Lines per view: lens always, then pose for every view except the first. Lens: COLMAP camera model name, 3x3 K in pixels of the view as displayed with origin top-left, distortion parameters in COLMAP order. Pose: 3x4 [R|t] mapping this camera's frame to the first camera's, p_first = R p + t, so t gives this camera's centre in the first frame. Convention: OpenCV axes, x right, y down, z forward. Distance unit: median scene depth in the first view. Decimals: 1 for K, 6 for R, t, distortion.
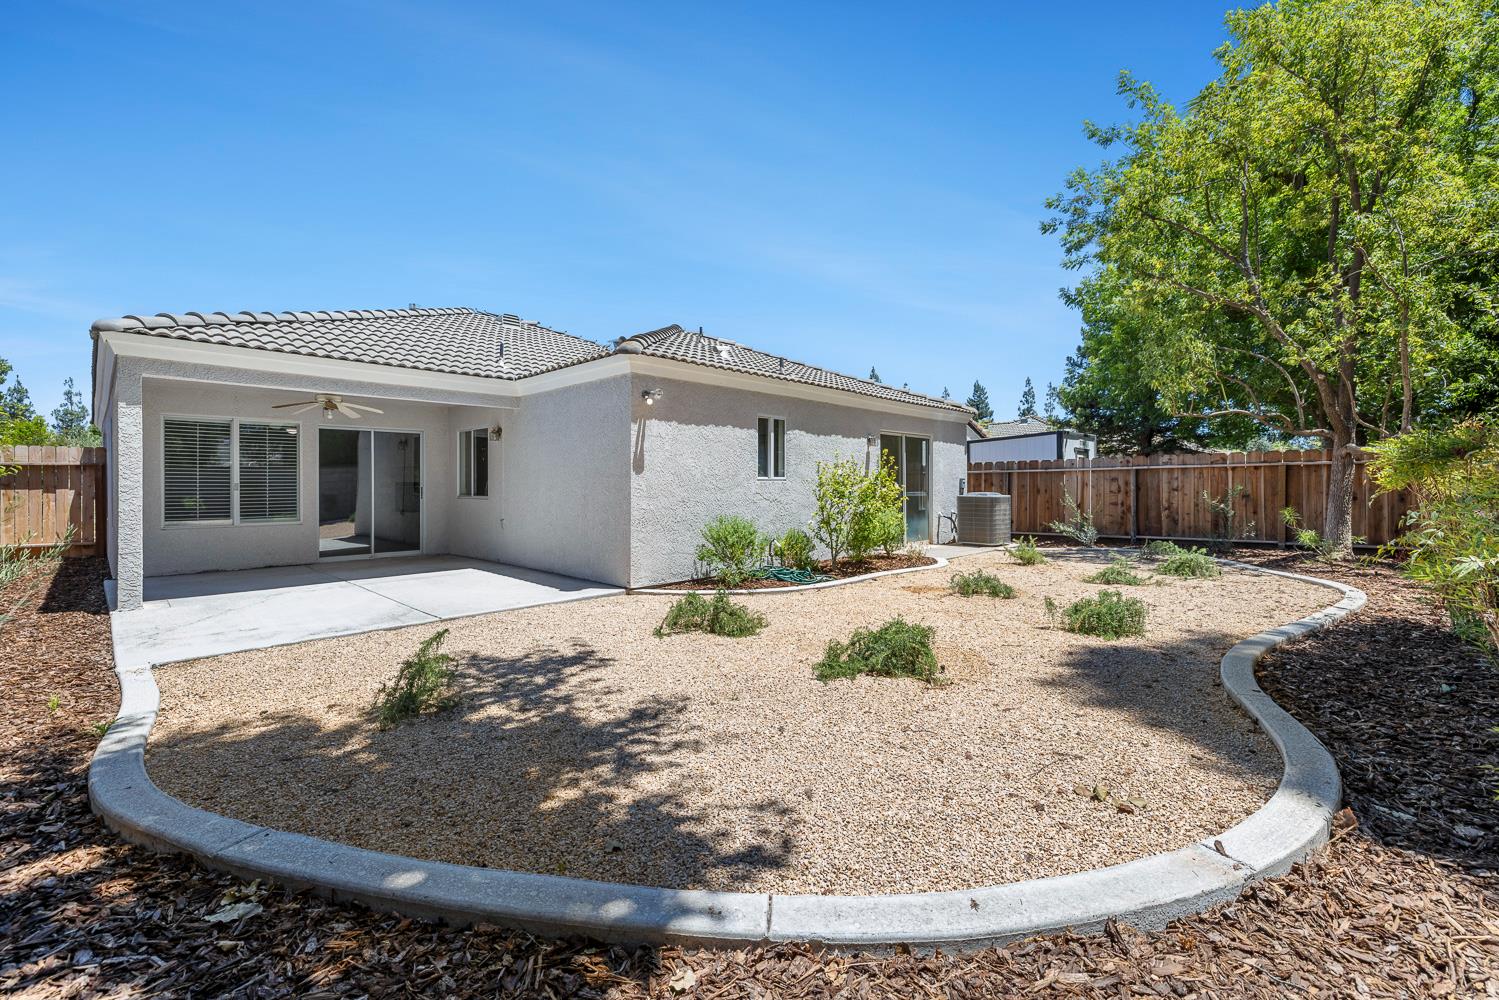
lens RADIAL K [[632.2, 0, 749.8], [0, 632.2, 487.2], [0, 0, 1]] dist [0.002181, -0.000025]
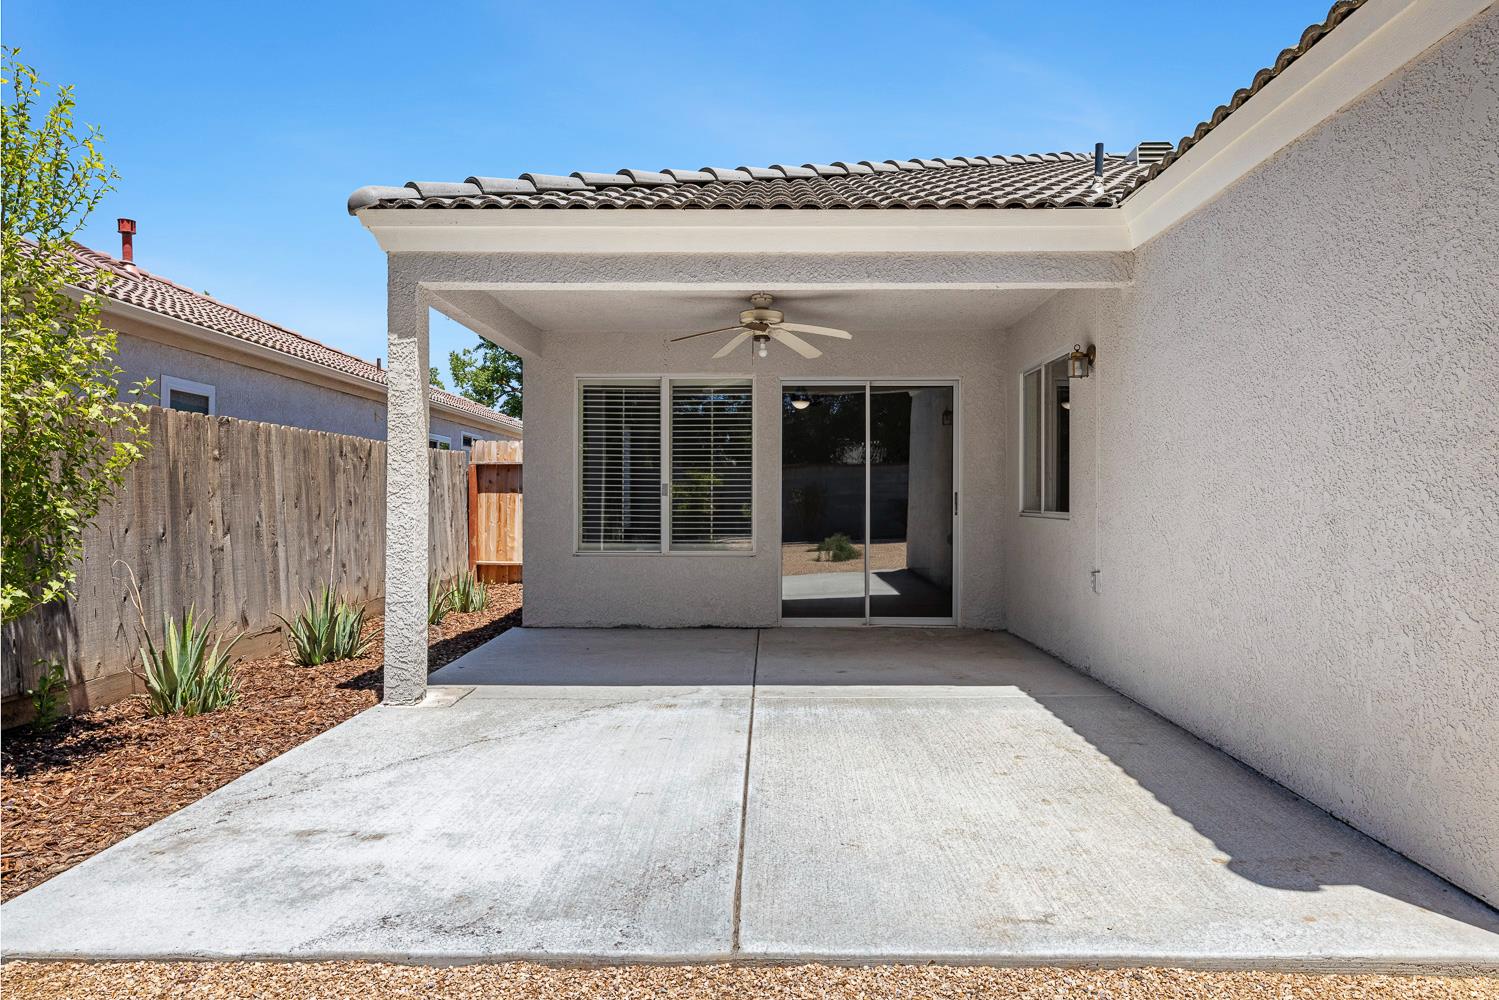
lens RADIAL K [[894.2, 0, 749.5], [0, 894.2, 500.0], [0, 0, 1]] dist [0.000054, 0.000017]
pose [[0.678580, 0.007164, -0.734492, -0.109012], [-0.007435, 0.999968, 0.002884, 0.004880], [0.734489, 0.003504, 0.678611, 0.405999]]
